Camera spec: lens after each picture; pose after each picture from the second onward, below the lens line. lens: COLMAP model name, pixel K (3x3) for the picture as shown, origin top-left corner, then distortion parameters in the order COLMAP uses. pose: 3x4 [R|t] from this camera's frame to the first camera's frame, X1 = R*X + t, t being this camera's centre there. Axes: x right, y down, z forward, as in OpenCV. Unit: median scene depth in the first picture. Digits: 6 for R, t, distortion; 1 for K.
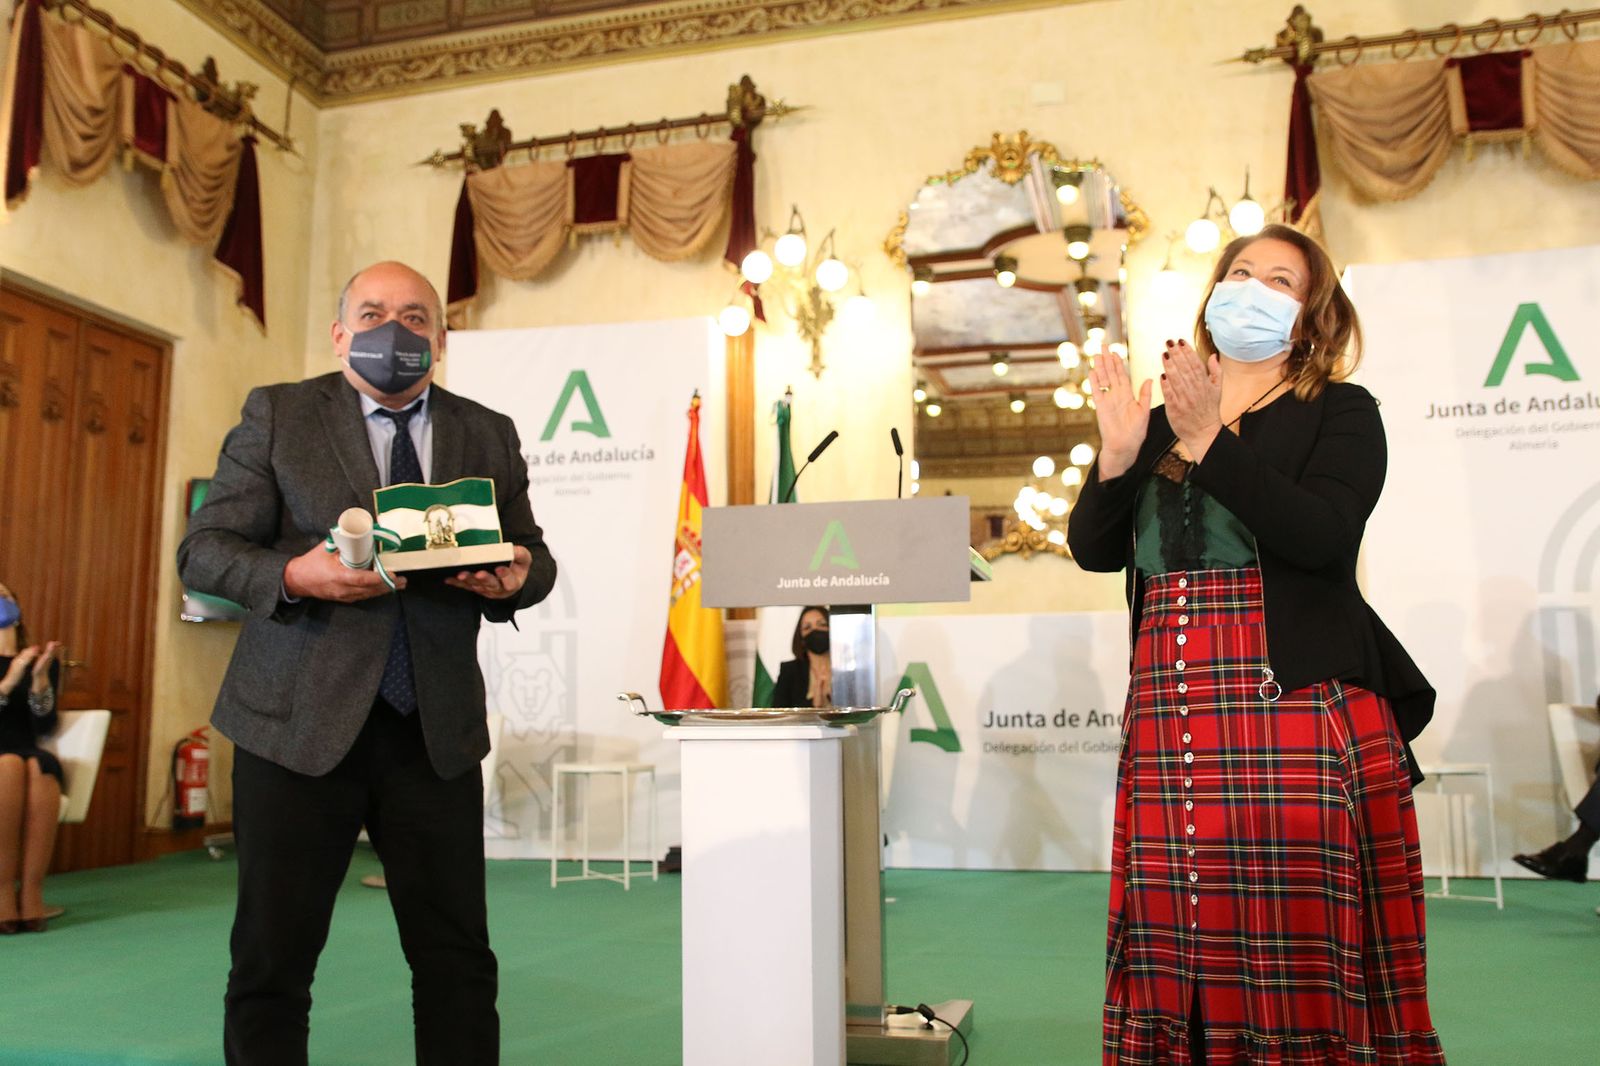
lens RADIAL K [[1346.5, 0, 789.4], [0, 1346.5, 547.6], [0, 0, 1]] dist [-0.098870, 0.108135]
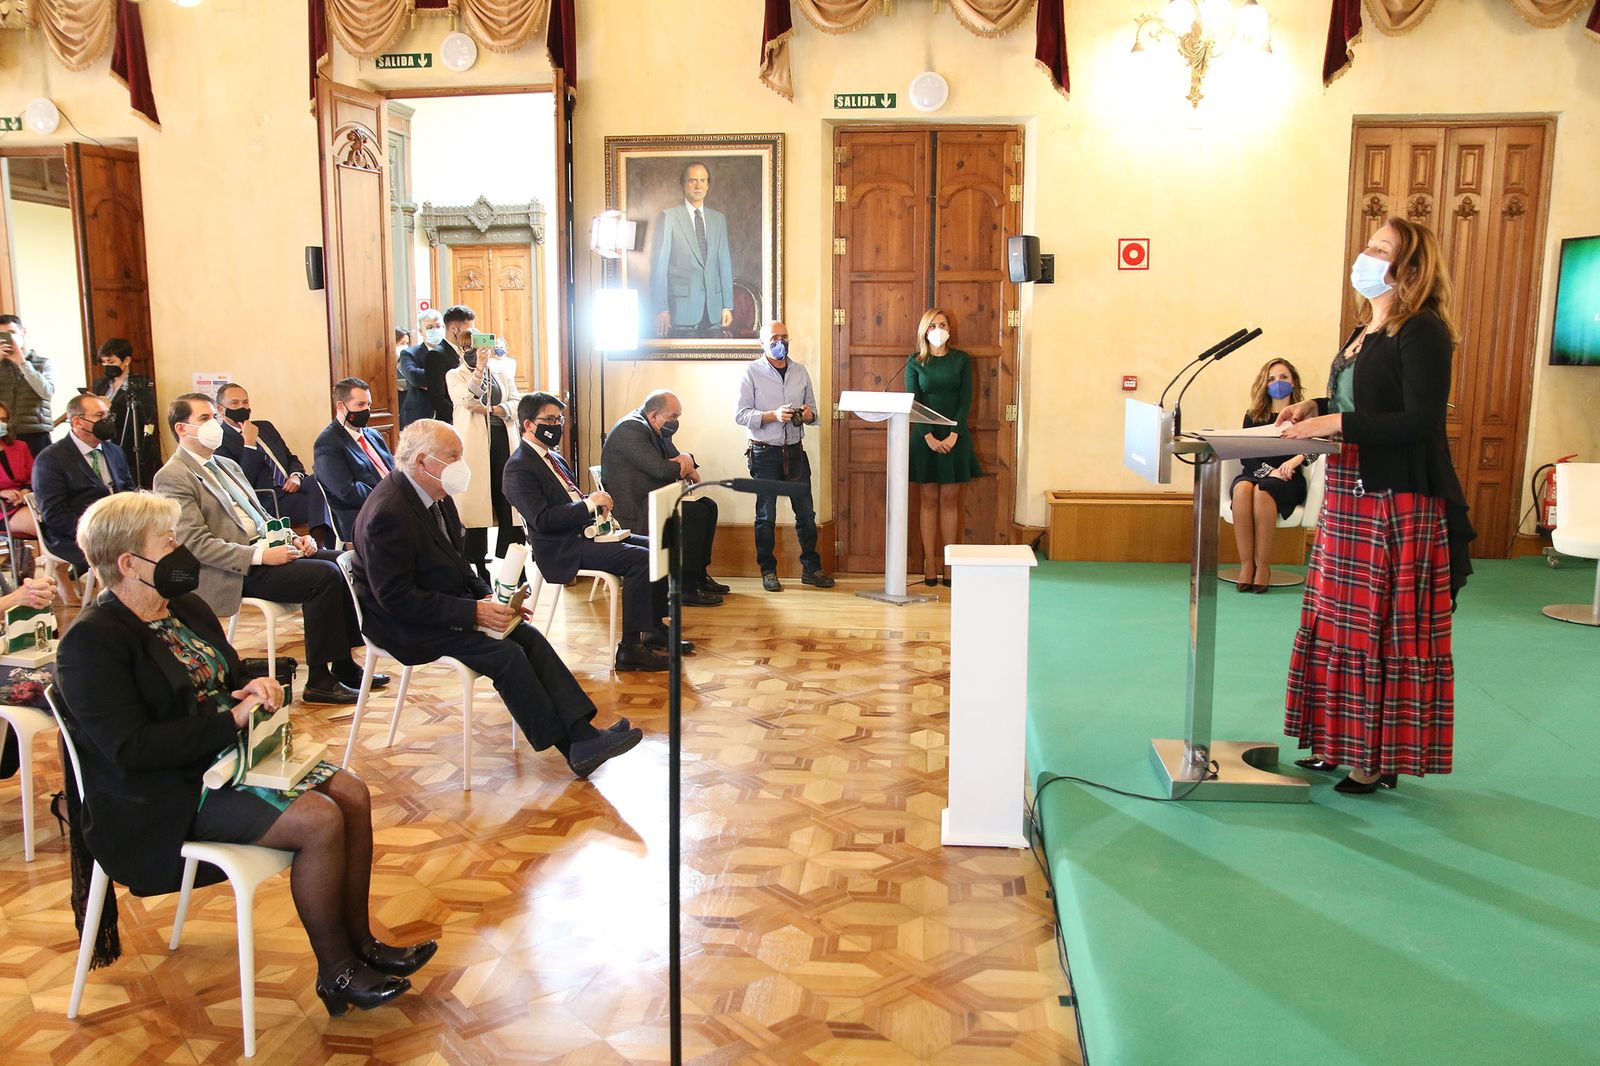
lens RADIAL K [[1245.2, 0, 789.0], [0, 1245.2, 550.1], [0, 0, 1]] dist [-0.124691, 0.114236]
pose [[0.143917, 0.165579, -0.975639, 0.519875], [0.129866, 0.974216, 0.184494, -0.070547], [0.981031, -0.153254, 0.118703, 0.181033]]
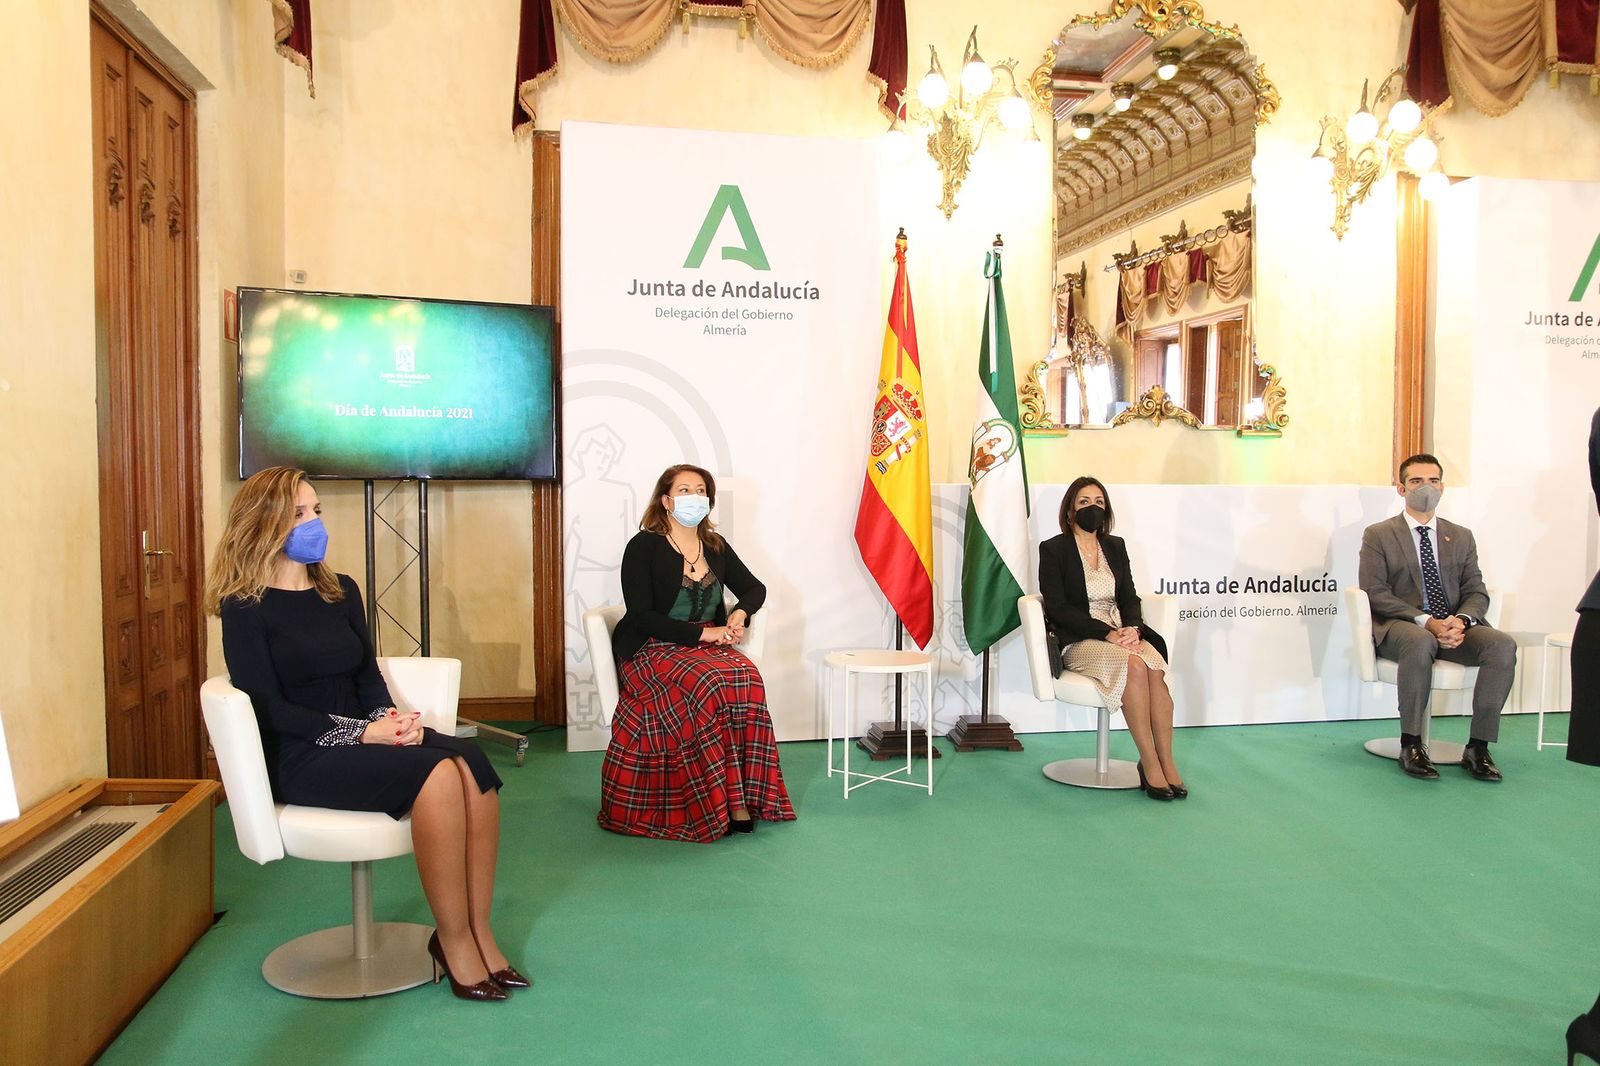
lens RADIAL K [[1245.2, 0, 791.9], [0, 1245.2, 548.5], [0, 0, 1]] dist [-0.124691, 0.114236]
pose [[0.914625, -0.017948, 0.403904, -0.451000], [-0.057013, 0.983306, 0.172799, -0.044288], [-0.400262, -0.181074, 0.898333, 0.245372]]
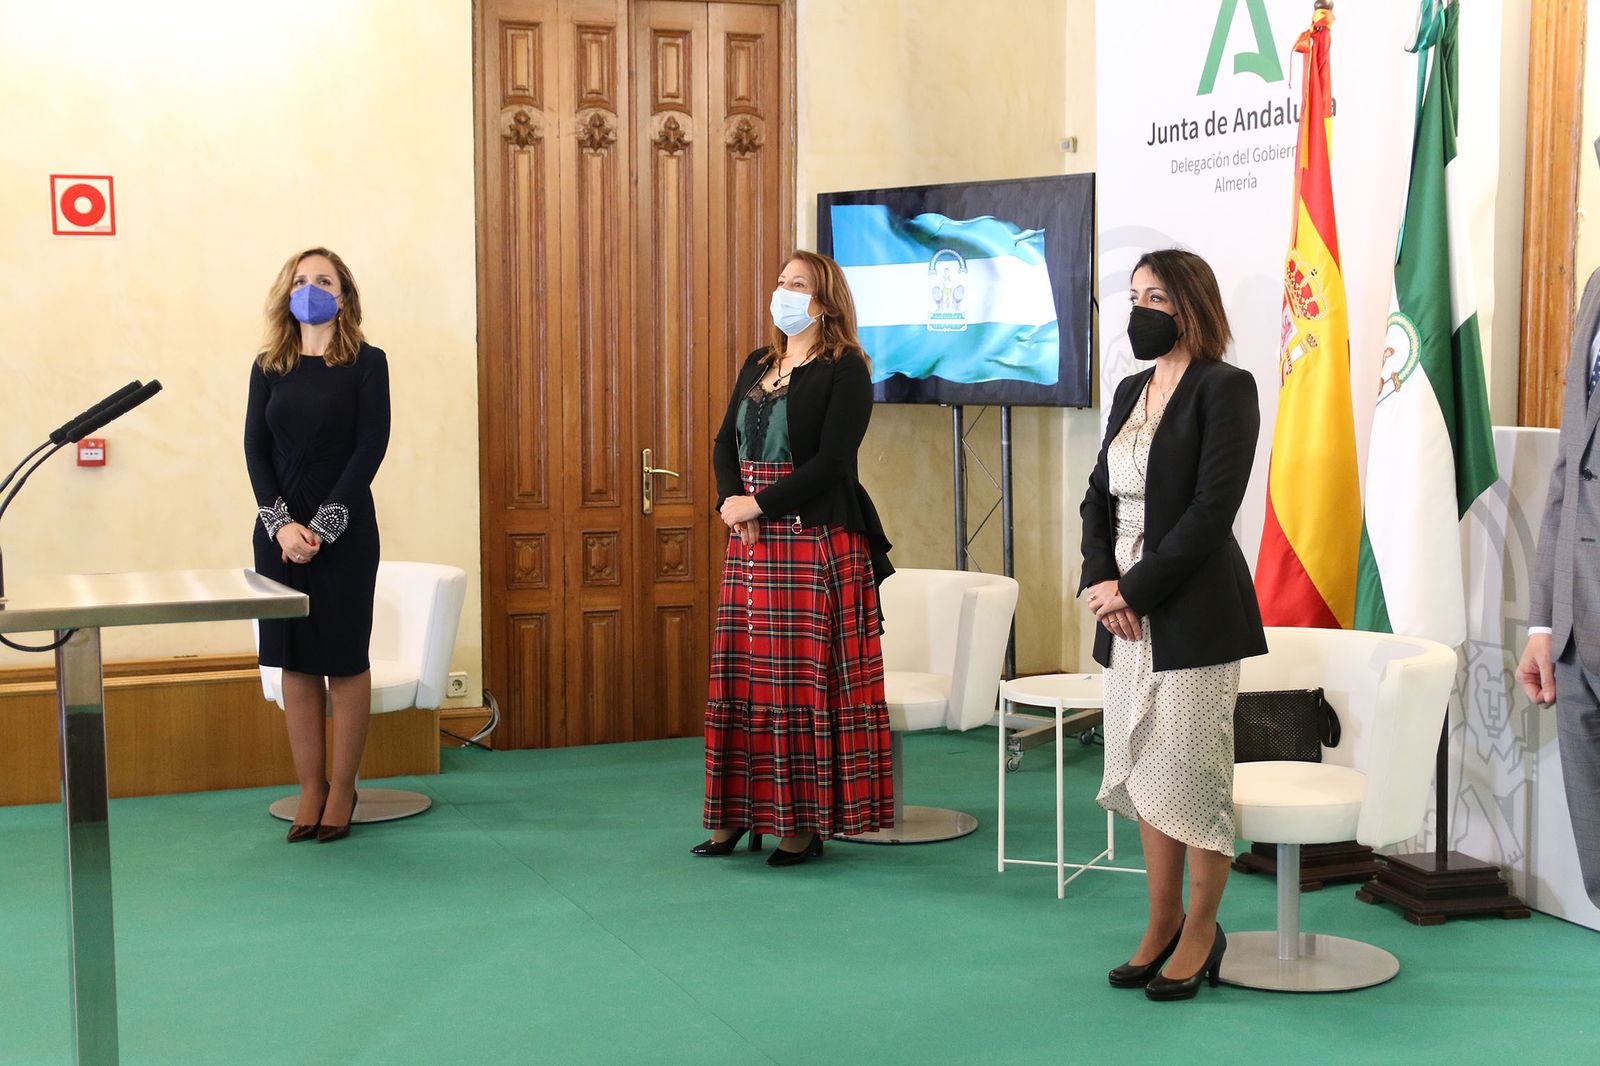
lens RADIAL K [[2325.9, 0, 793.5], [0, 2325.9, 545.6], [0, 0, 1]] dist [0.080132, 0.000000]
pose [[0.599165, 0.067754, -0.797754, 0.529054], [0.107309, 0.980626, 0.163881, -0.074161], [0.793402, -0.183798, 0.580286, 0.254773]]
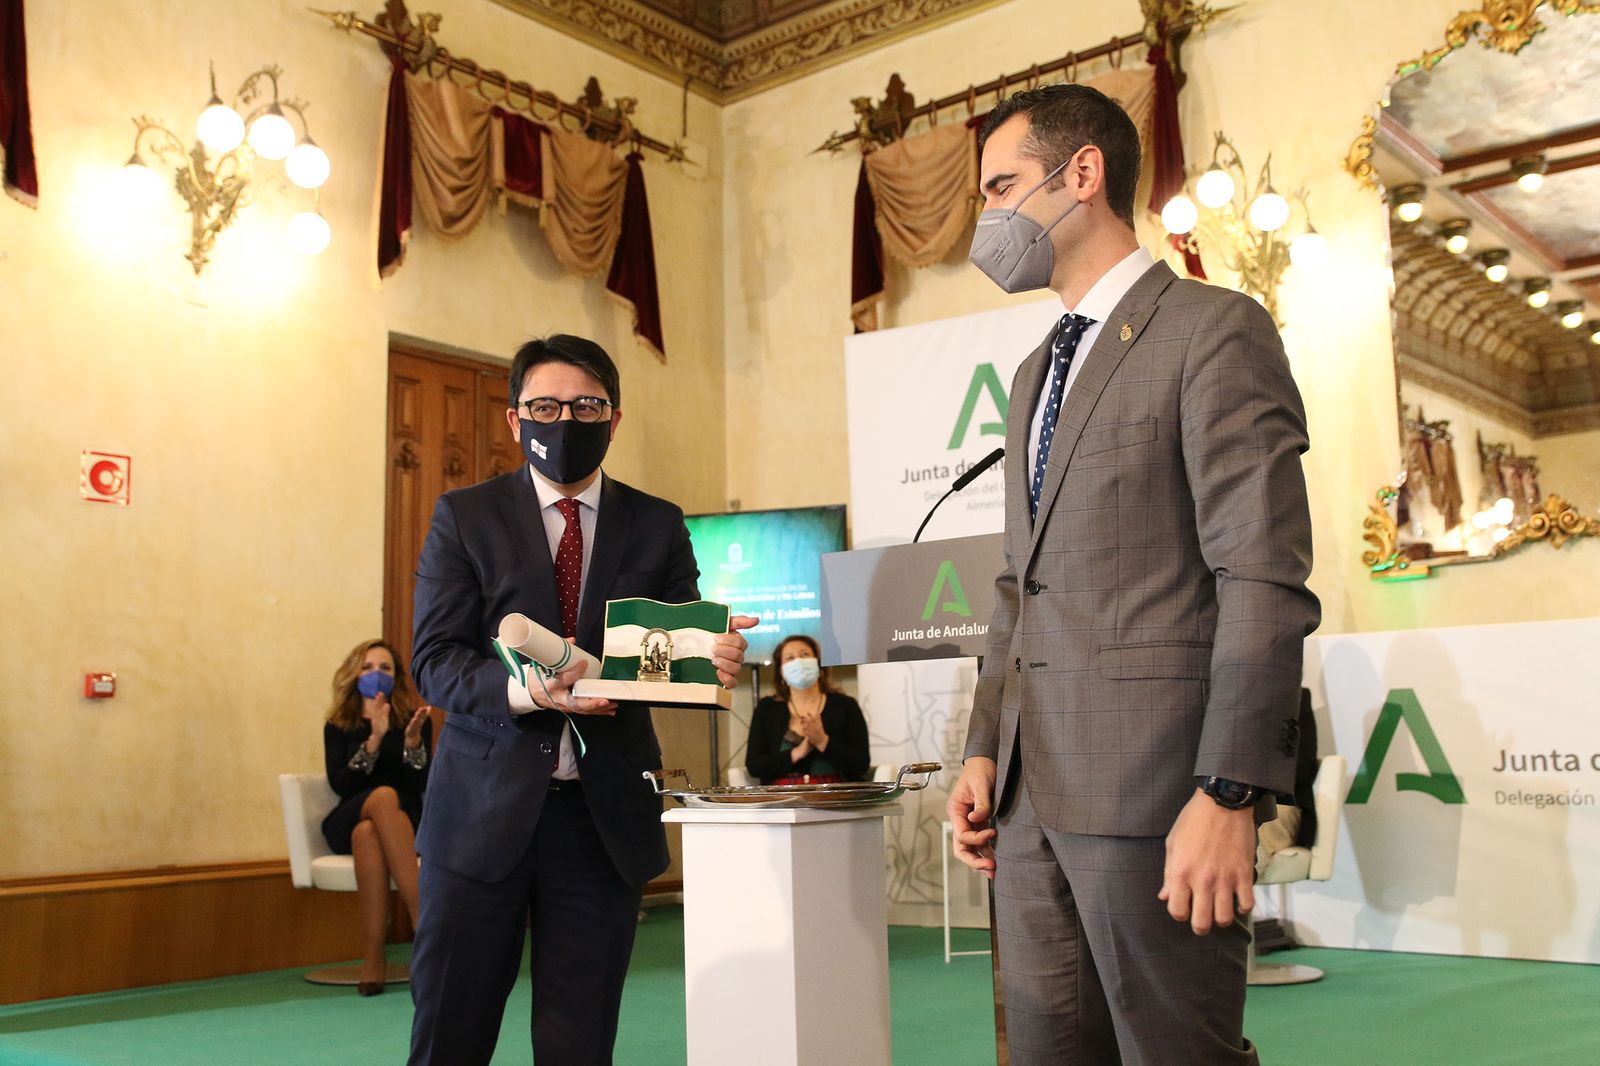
lens RADIAL K [[1597.2, 0, 792.1], [0, 1597.2, 546.9], [0, 0, 1]] dist [-0.026161, 0.000000]
pose [[0.909581, -0.068775, -0.409796, 0.147513], [0.069202, 0.997507, -0.013808, -0.008876], [0.409724, -0.015799, 0.912073, 0.006422]]
